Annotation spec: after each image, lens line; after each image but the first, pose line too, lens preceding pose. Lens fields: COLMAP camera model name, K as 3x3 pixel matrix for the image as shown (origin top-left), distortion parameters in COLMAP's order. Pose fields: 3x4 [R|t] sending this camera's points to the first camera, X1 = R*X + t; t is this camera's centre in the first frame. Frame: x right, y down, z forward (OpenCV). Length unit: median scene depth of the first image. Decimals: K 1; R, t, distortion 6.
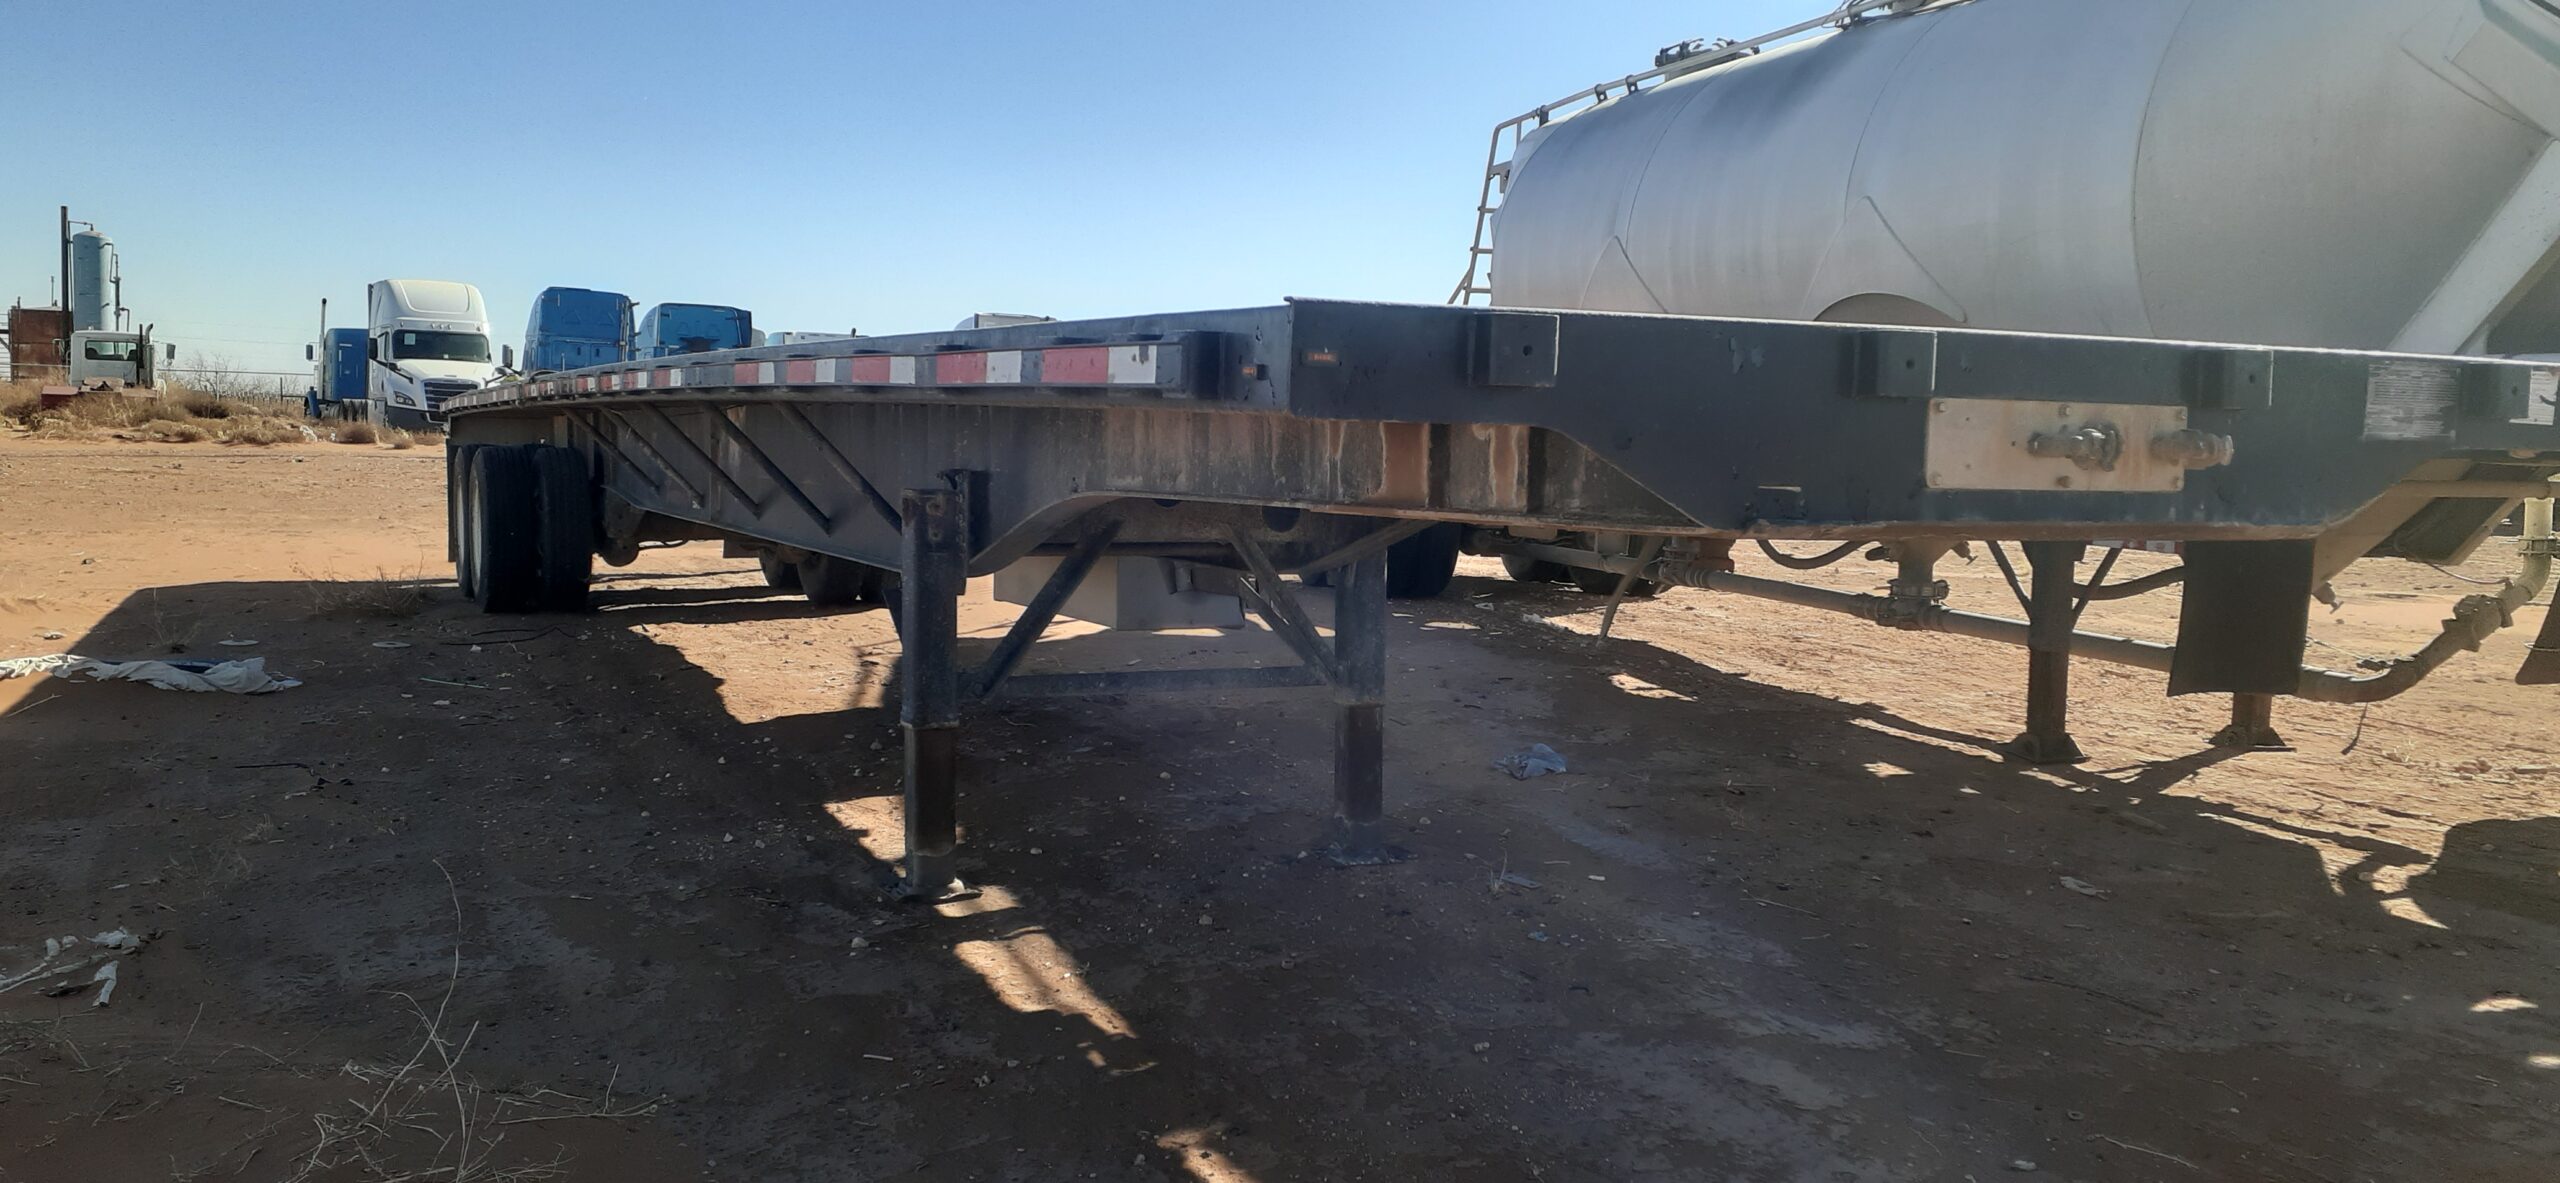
lens RADIAL K [[1995.1, 0, 1264.9], [0, 1995.1, 575.4], [0, 0, 1]] dist [0.049791, -0.056559]
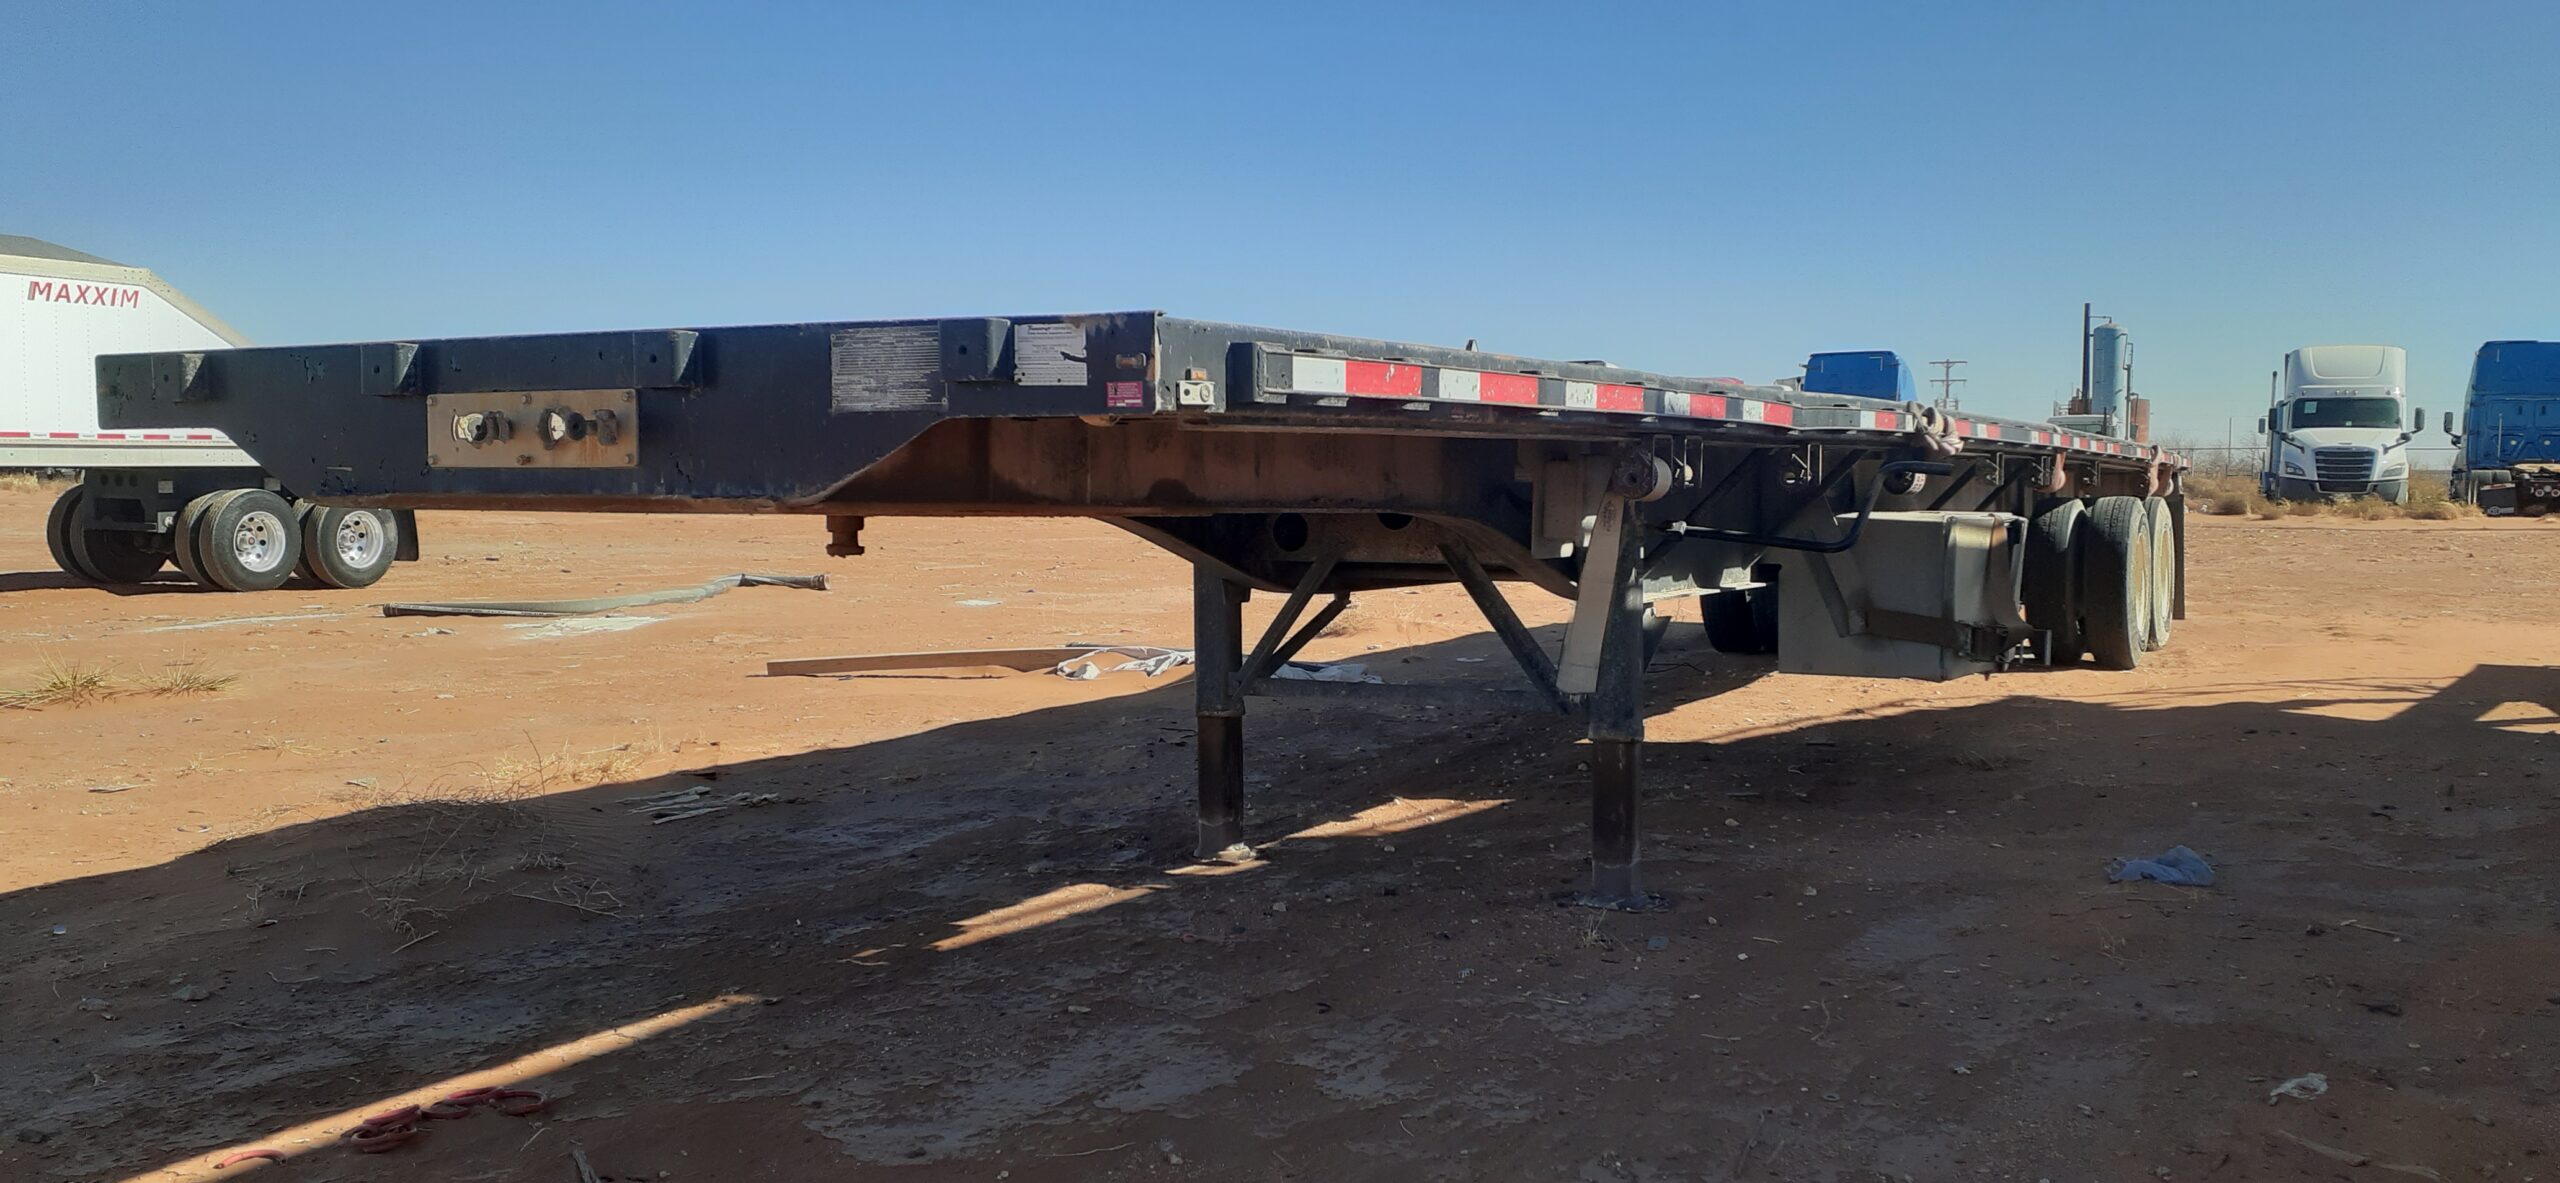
lens RADIAL K [[1995.1, 0, 1264.9], [0, 1995.1, 575.4], [0, 0, 1]] dist [0.049791, -0.056559]
pose [[0.544746, 0.020124, -0.838359, 0.117033], [-0.053429, 0.998514, -0.010749, 0.000836], [0.836897, 0.050649, 0.545012, 0.051809]]
